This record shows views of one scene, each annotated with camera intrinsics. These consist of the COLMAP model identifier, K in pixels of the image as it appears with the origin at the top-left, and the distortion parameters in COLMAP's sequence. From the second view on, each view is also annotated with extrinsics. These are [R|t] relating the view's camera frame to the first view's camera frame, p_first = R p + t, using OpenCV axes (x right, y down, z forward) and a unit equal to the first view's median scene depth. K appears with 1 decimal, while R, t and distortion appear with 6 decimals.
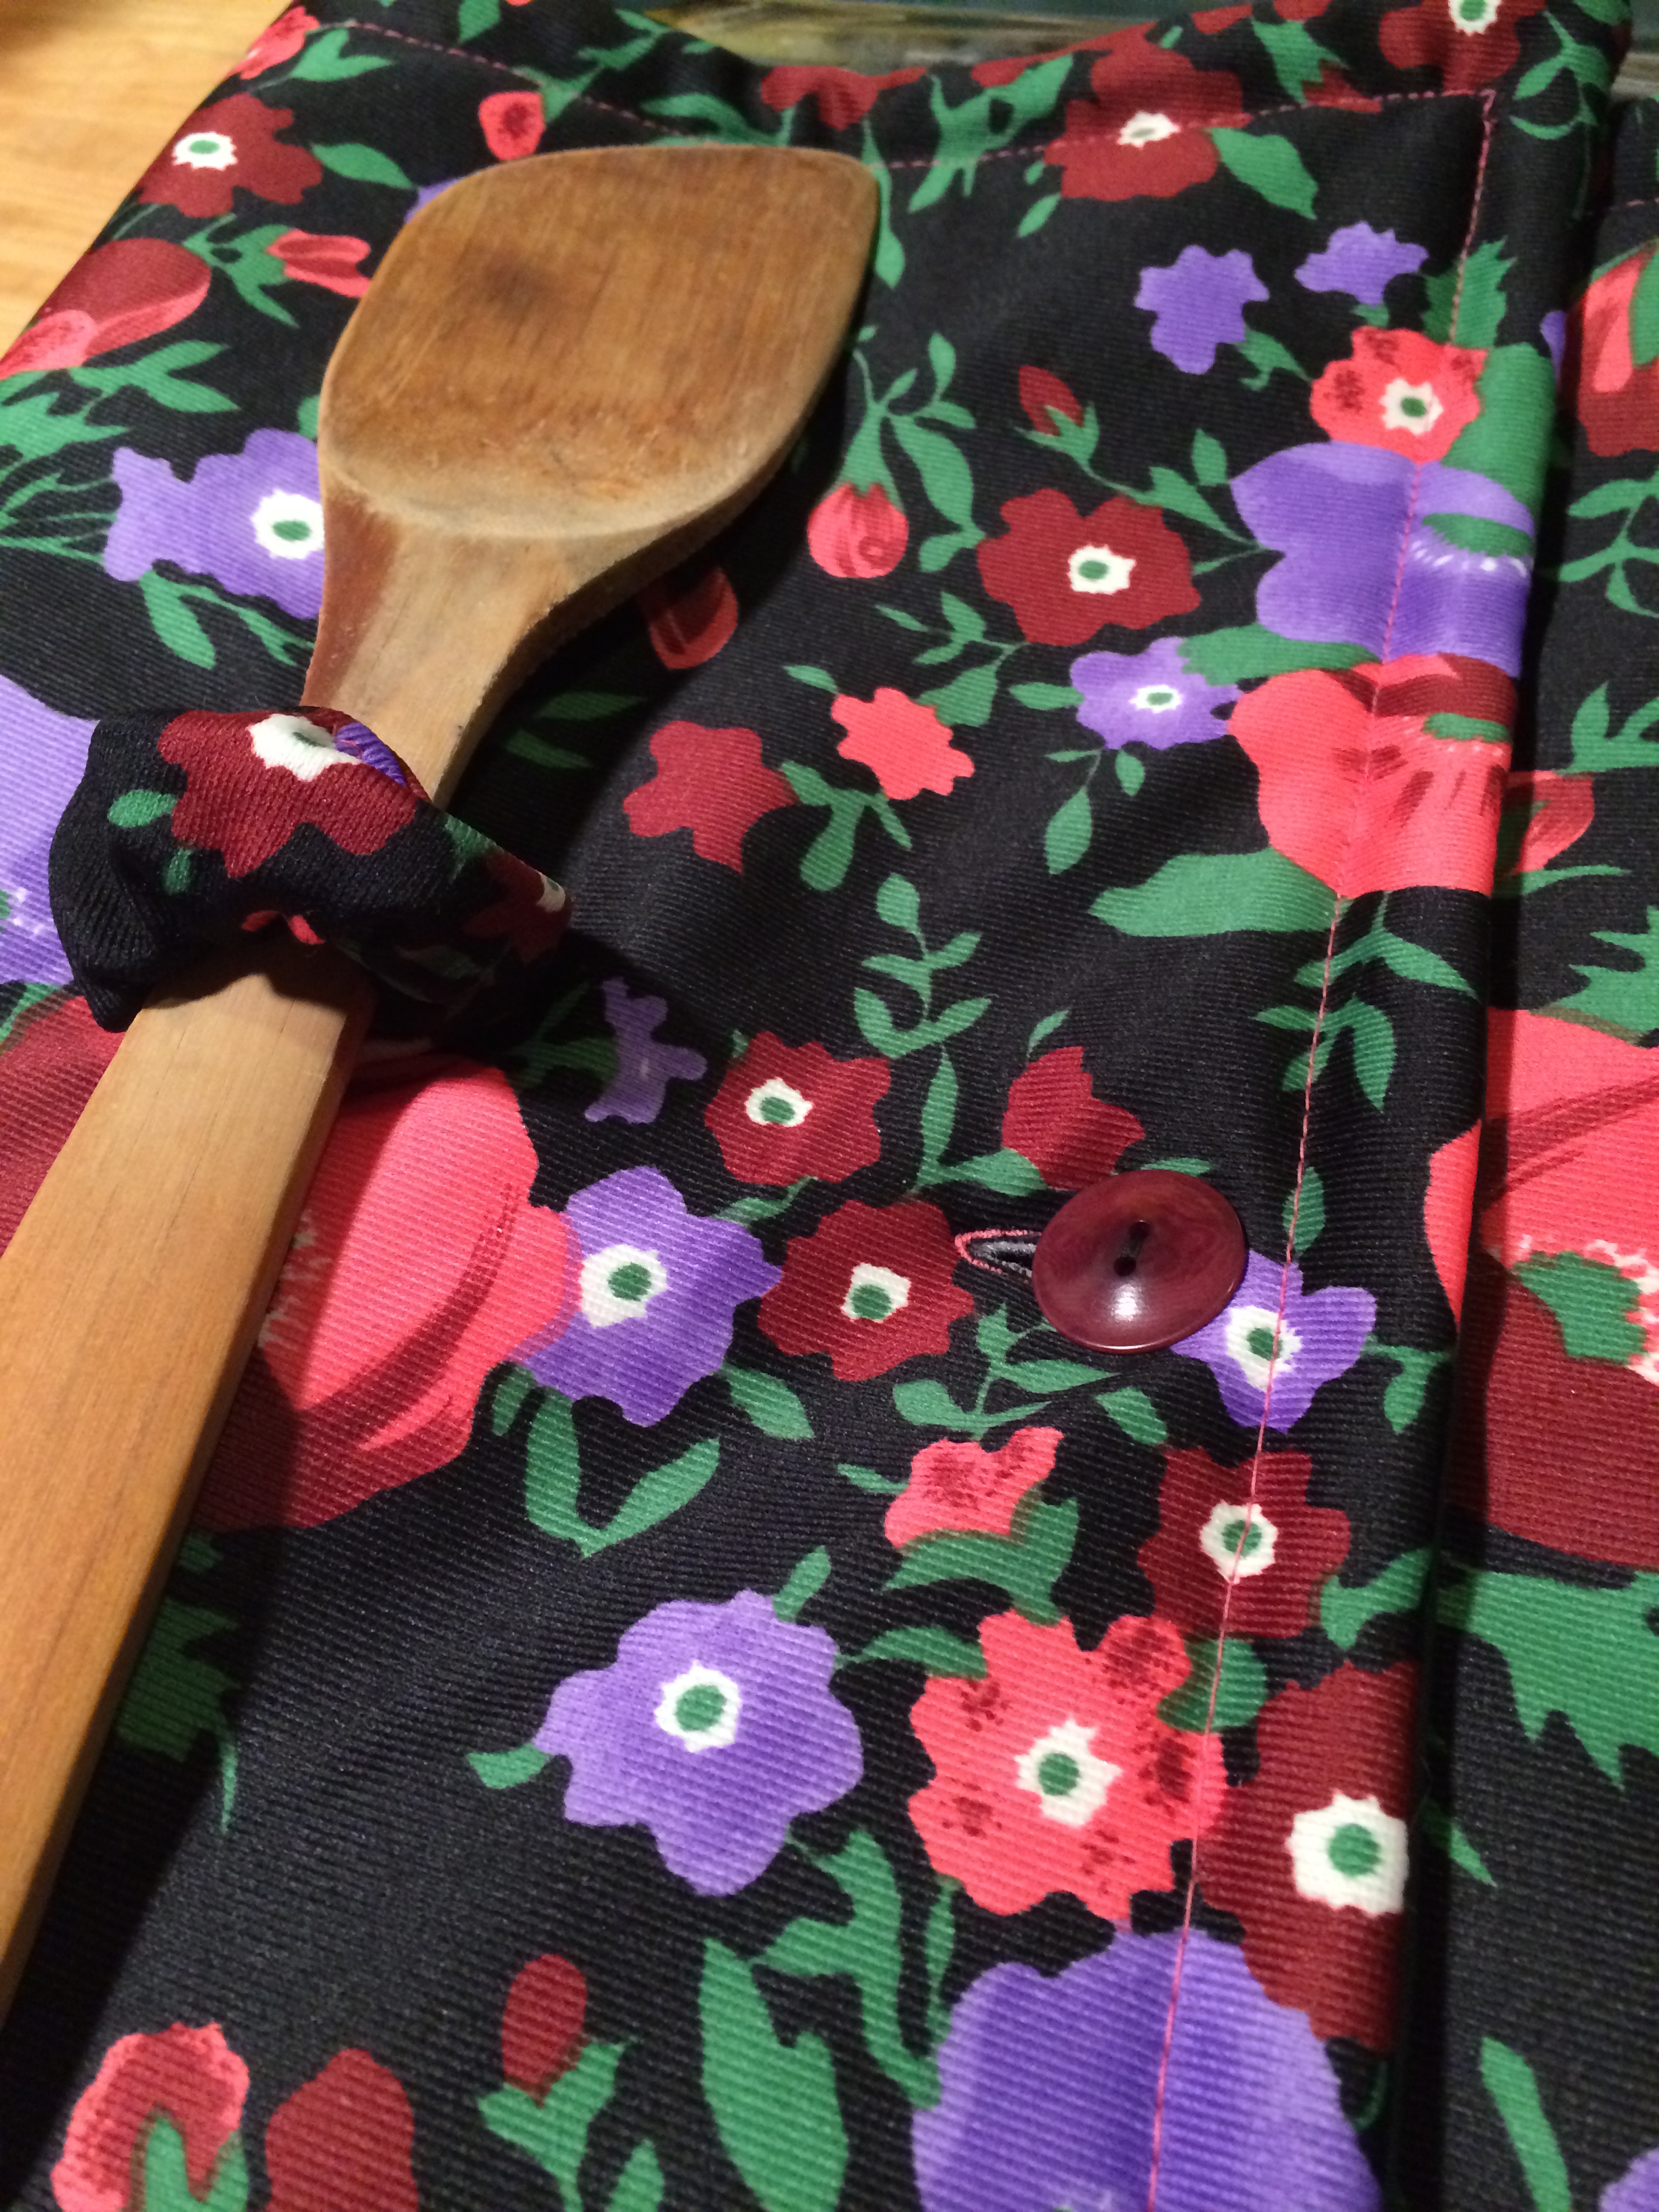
lens RADIAL K [[1936.9, 0, 816.3], [0, 1936.9, 1093.1], [0, 0, 1]] dist [0.086521, -0.136862]
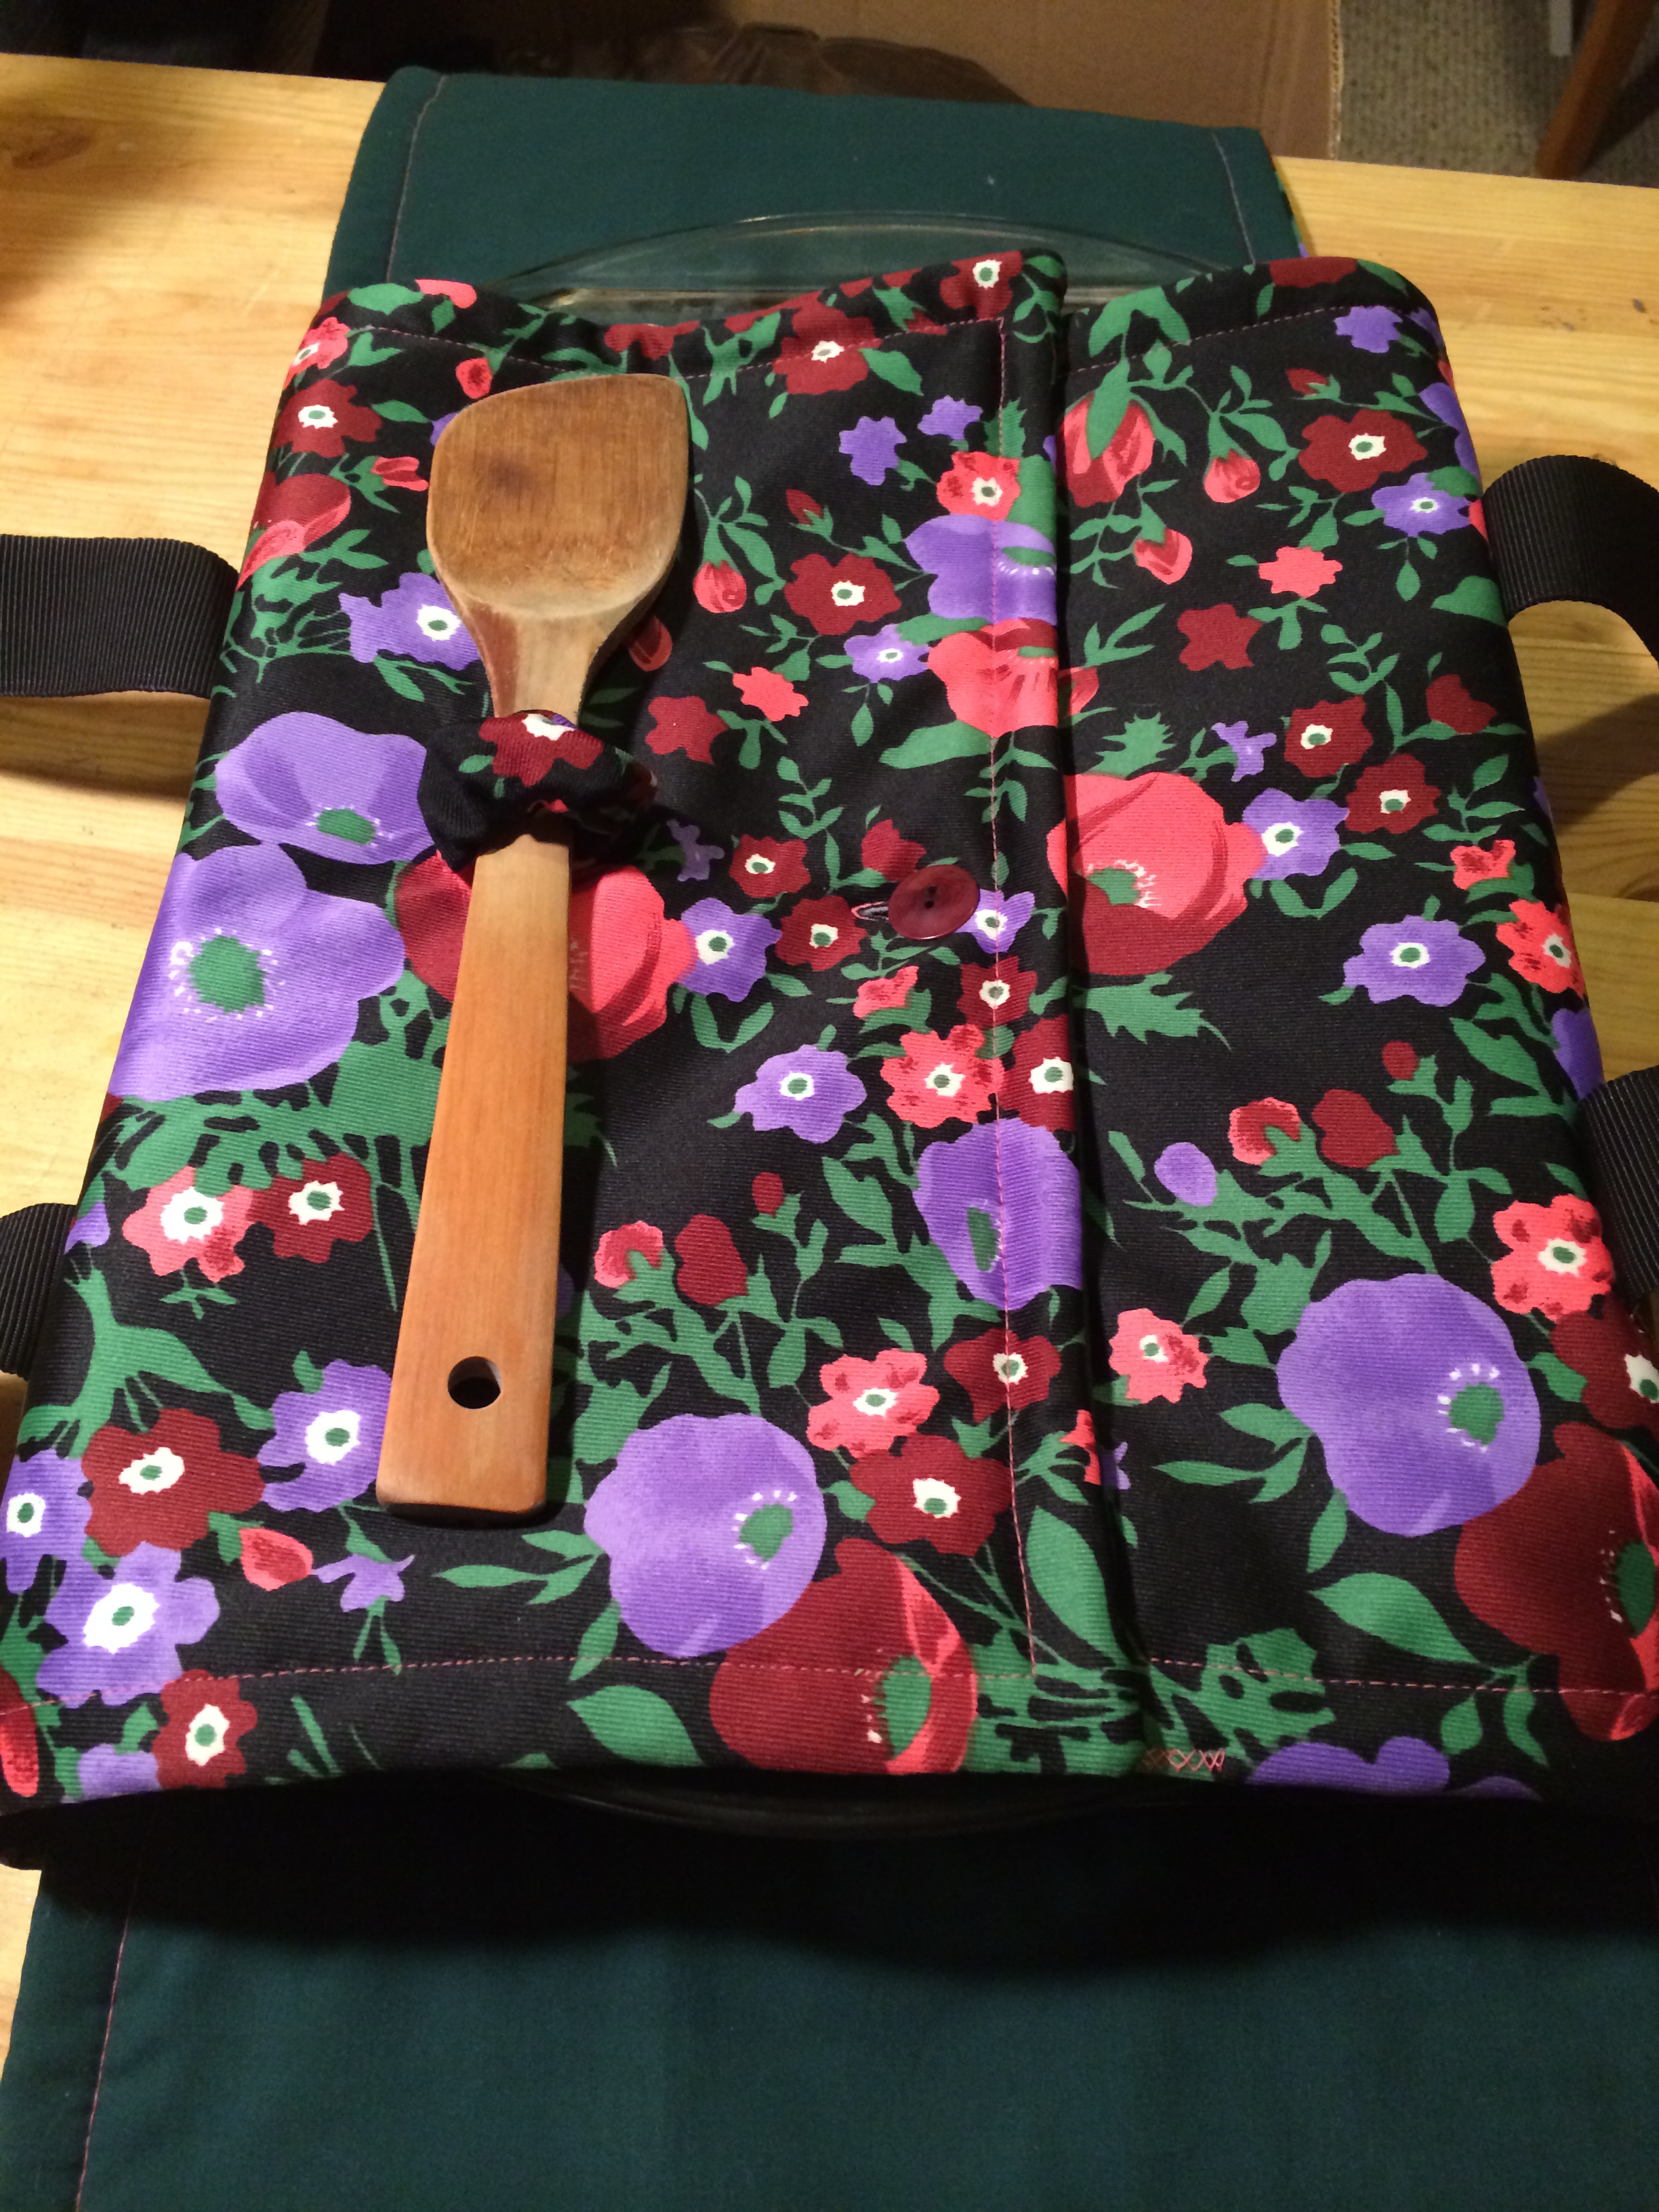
lens RADIAL K [[1936.9, 0, 816.3], [0, 1936.9, 1093.1], [0, 0, 1]] dist [0.086521, -0.136862]
pose [[0.974428, -0.161396, 0.156339, -0.318098], [0.158684, 0.986881, 0.029757, 0.191002], [-0.159090, -0.004188, 0.987255, -1.082913]]
